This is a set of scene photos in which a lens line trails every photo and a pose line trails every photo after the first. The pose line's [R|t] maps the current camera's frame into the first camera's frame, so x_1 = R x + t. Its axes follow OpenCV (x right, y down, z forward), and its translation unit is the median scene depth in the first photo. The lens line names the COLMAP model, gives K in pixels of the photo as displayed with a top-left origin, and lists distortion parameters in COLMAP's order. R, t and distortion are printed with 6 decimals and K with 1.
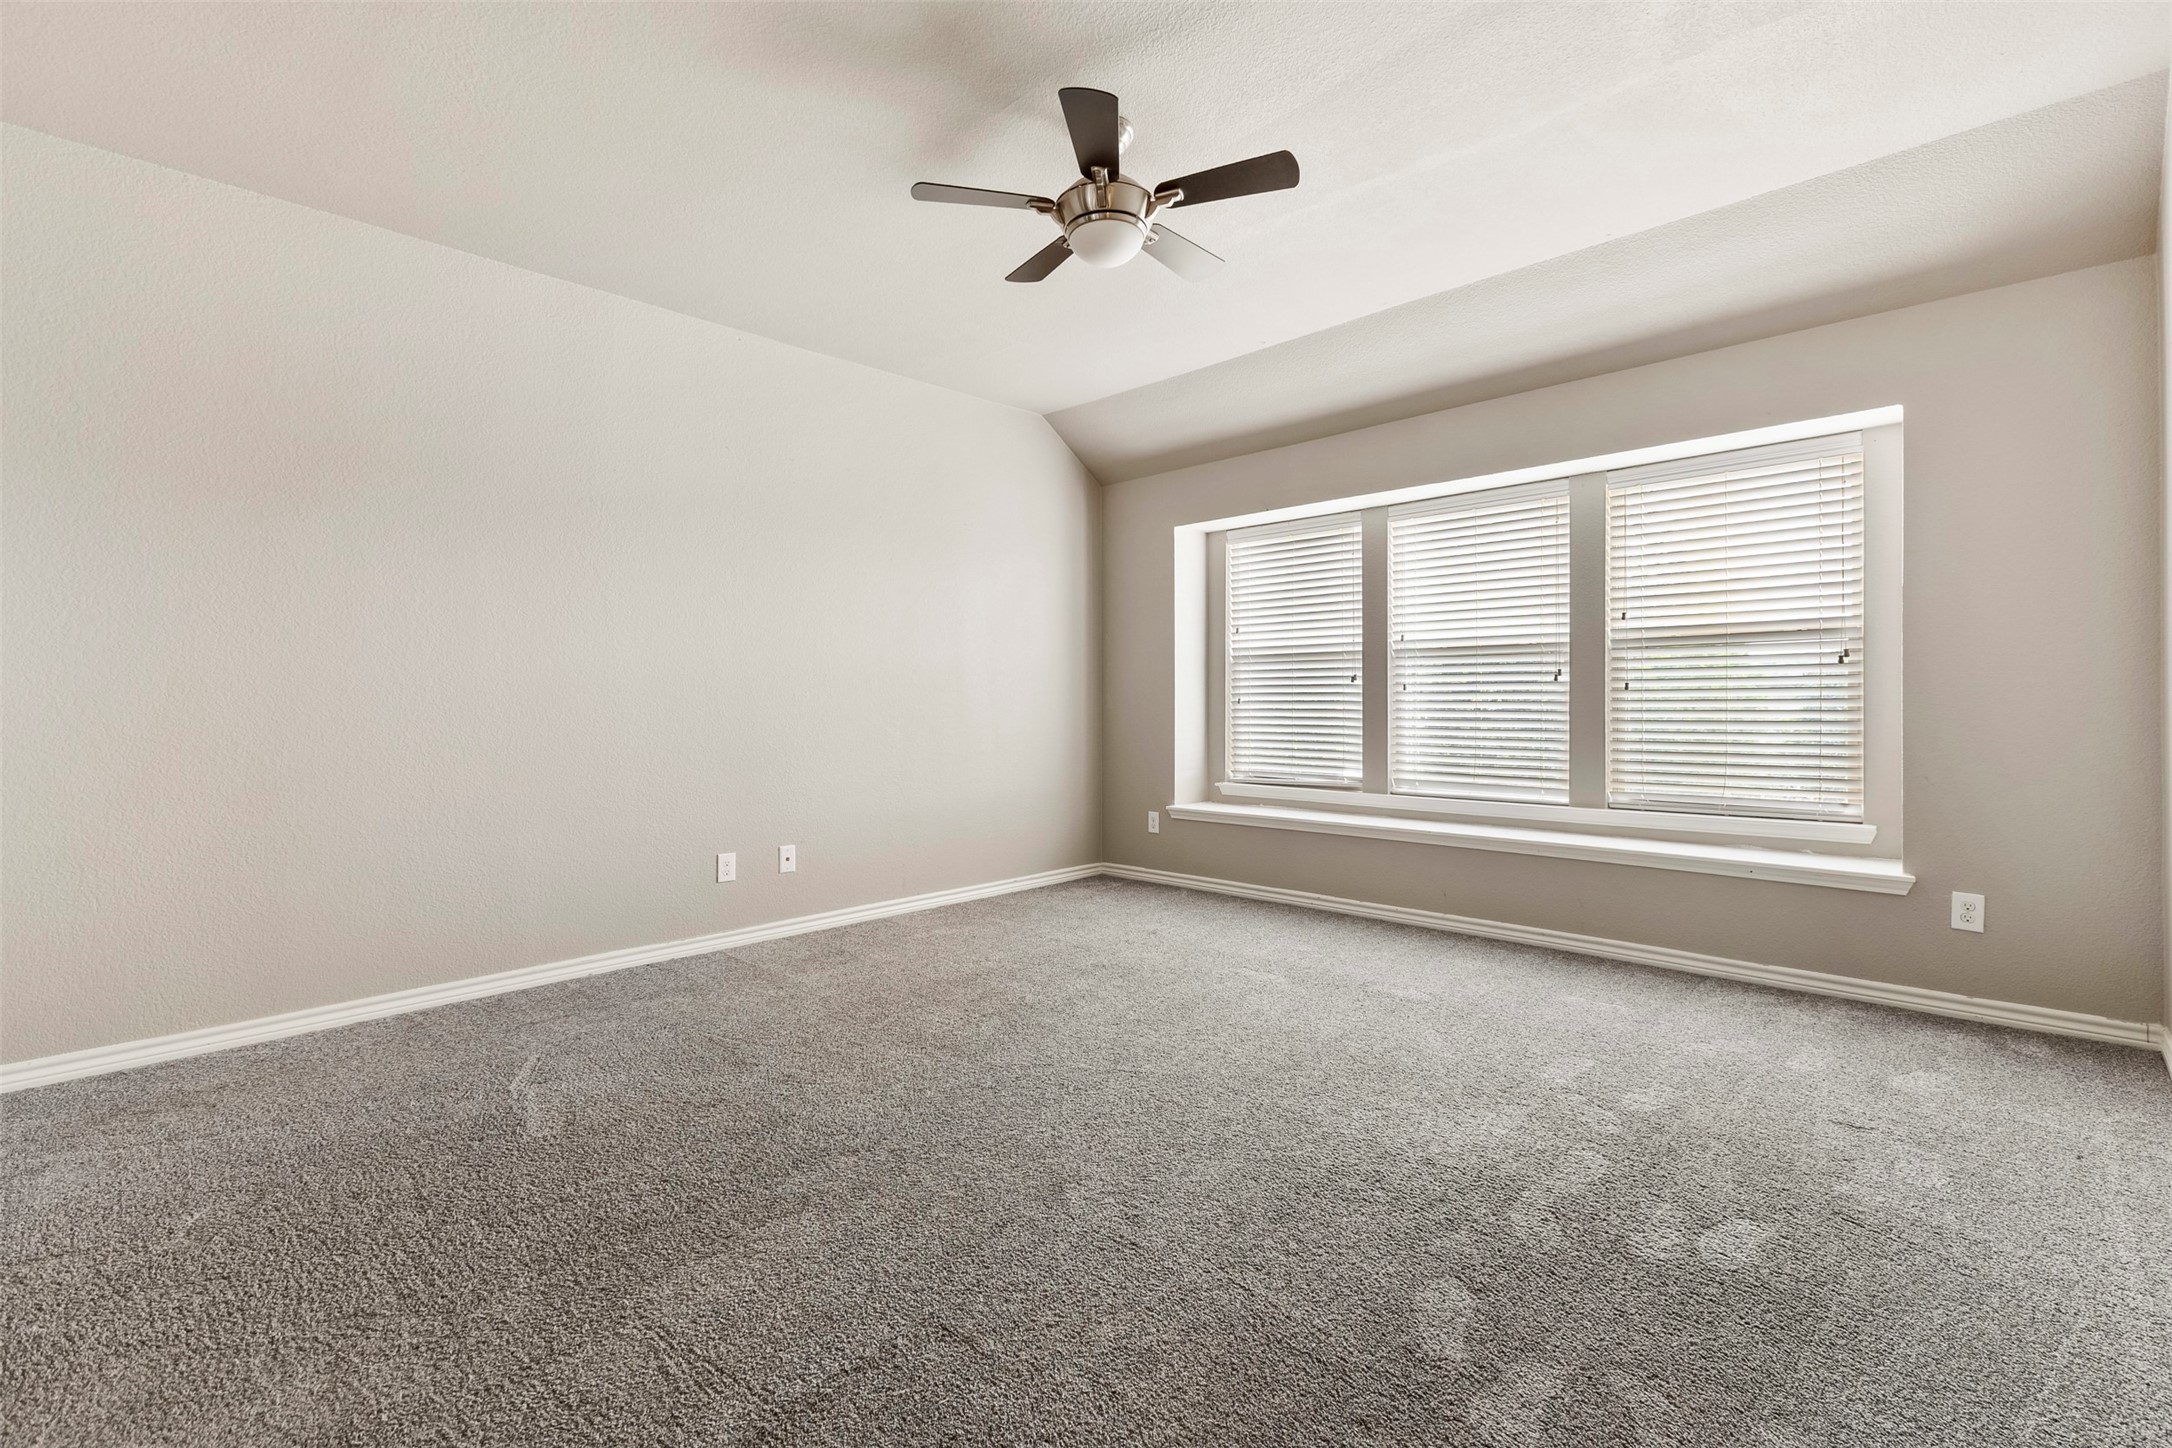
lens RADIAL K [[950.7, 0, 1076.8], [0, 950.7, 703.8], [0, 0, 1]] dist [0.002730, -0.001318]
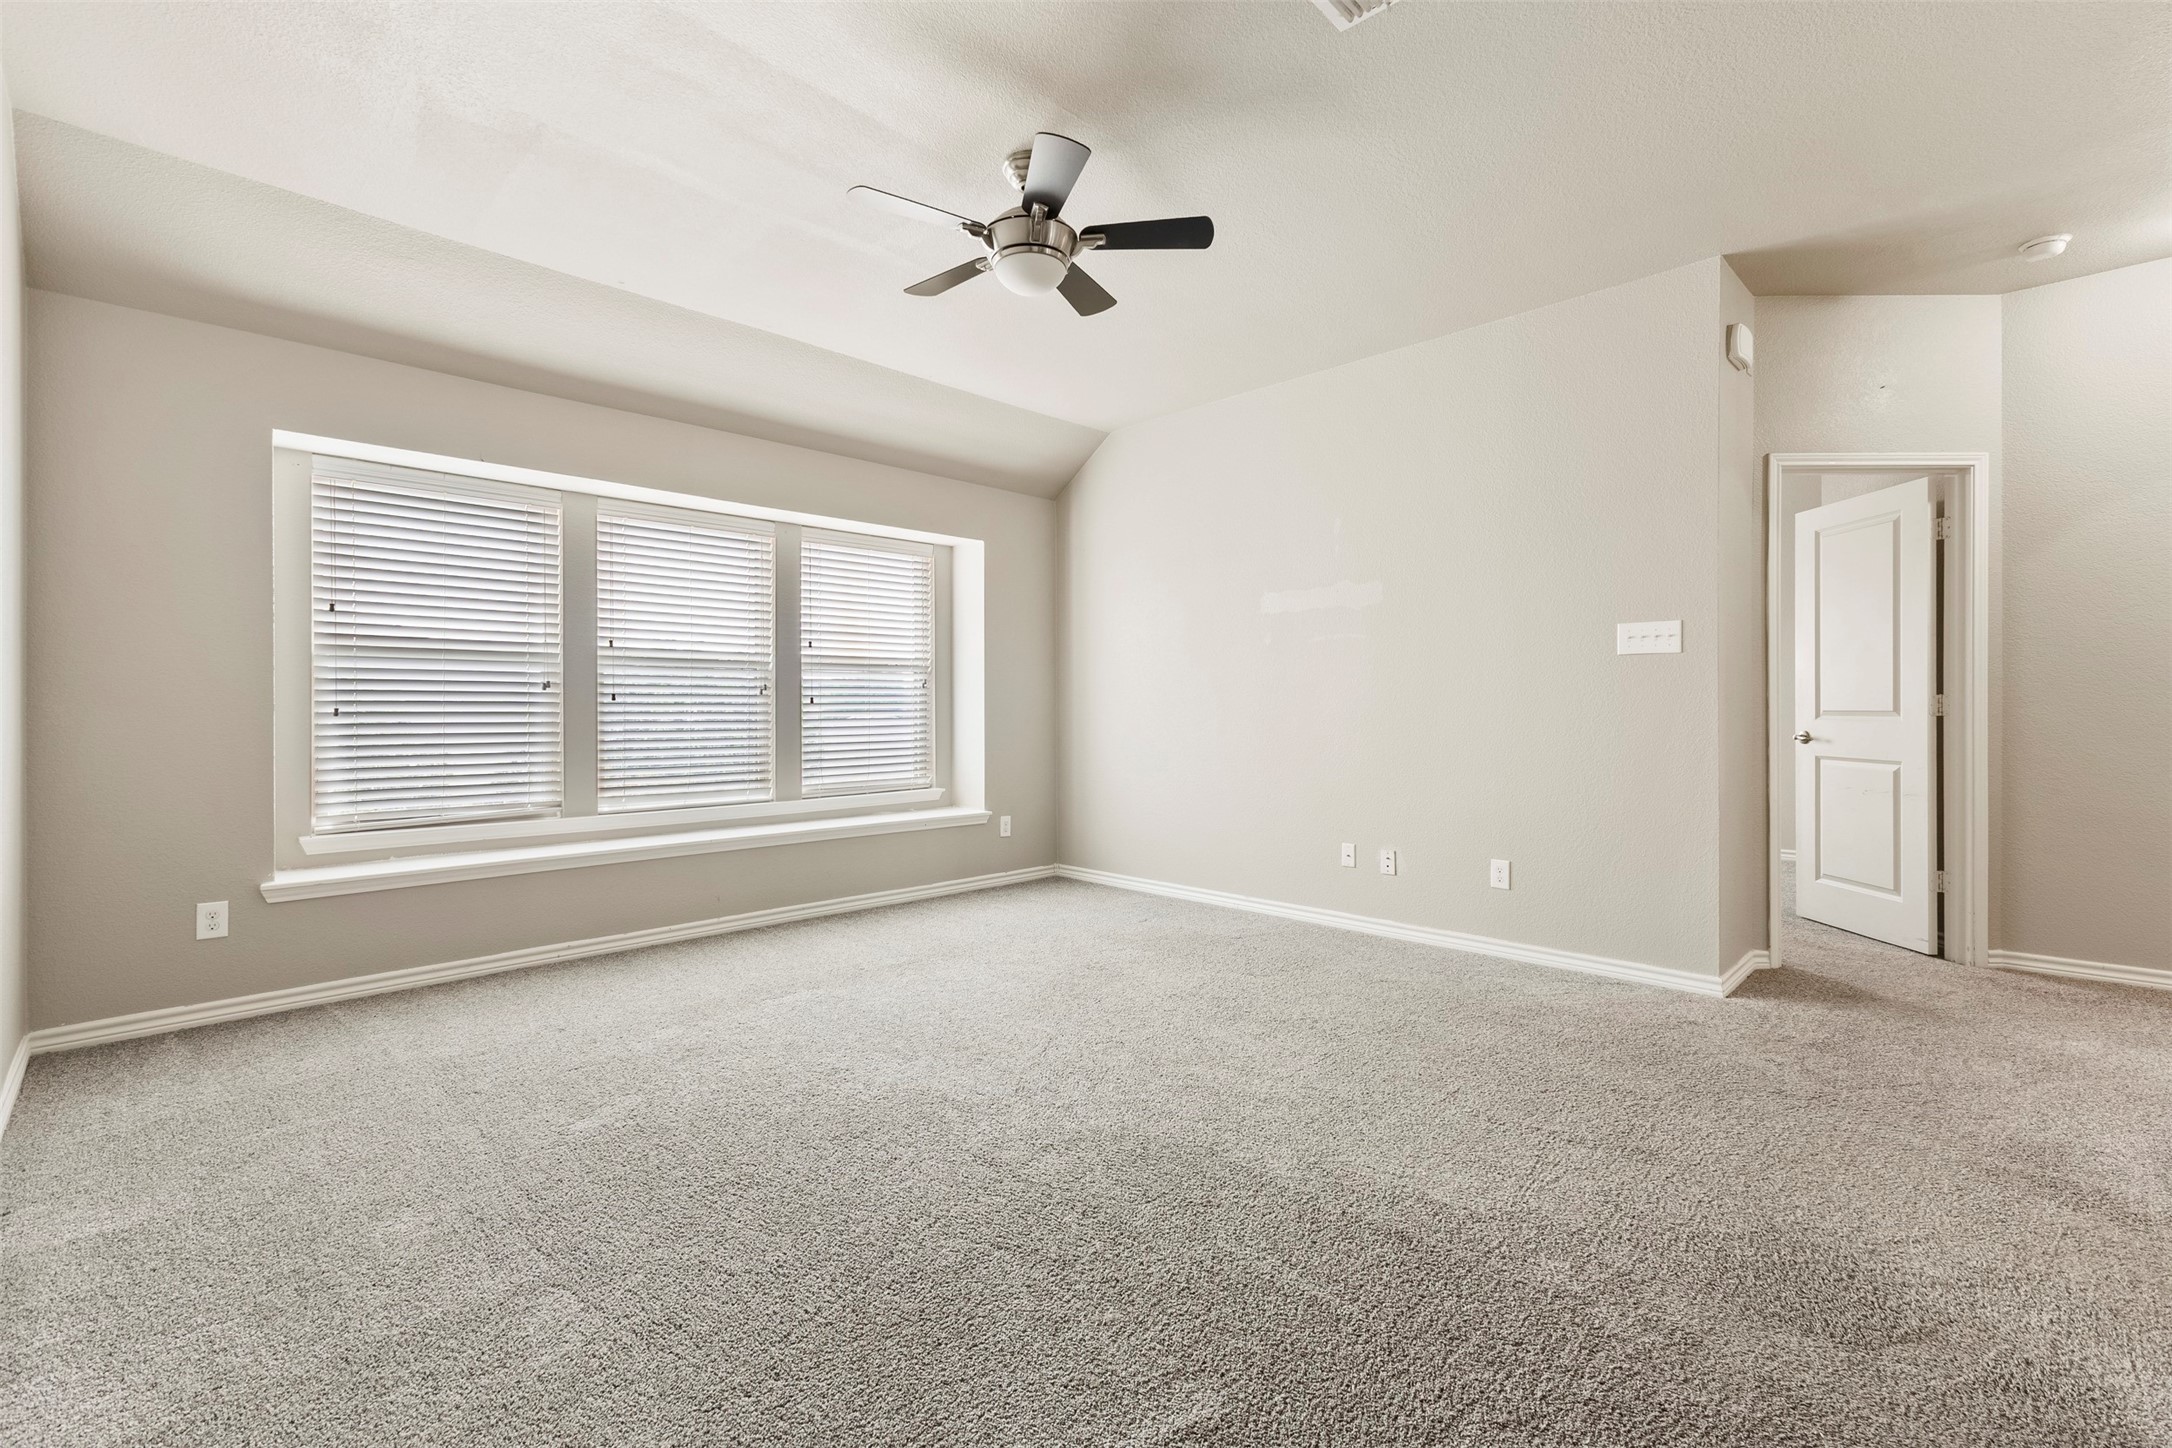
lens RADIAL K [[949.7, 0, 1091.7], [0, 949.7, 693.8], [0, 0, 1]] dist [0.002638, 0.000050]
pose [[0.008357, 0.017260, 0.999816, -0.613372], [0.002874, 0.999846, -0.017284, -0.004213], [-0.999961, 0.003018, 0.008306, 0.548978]]
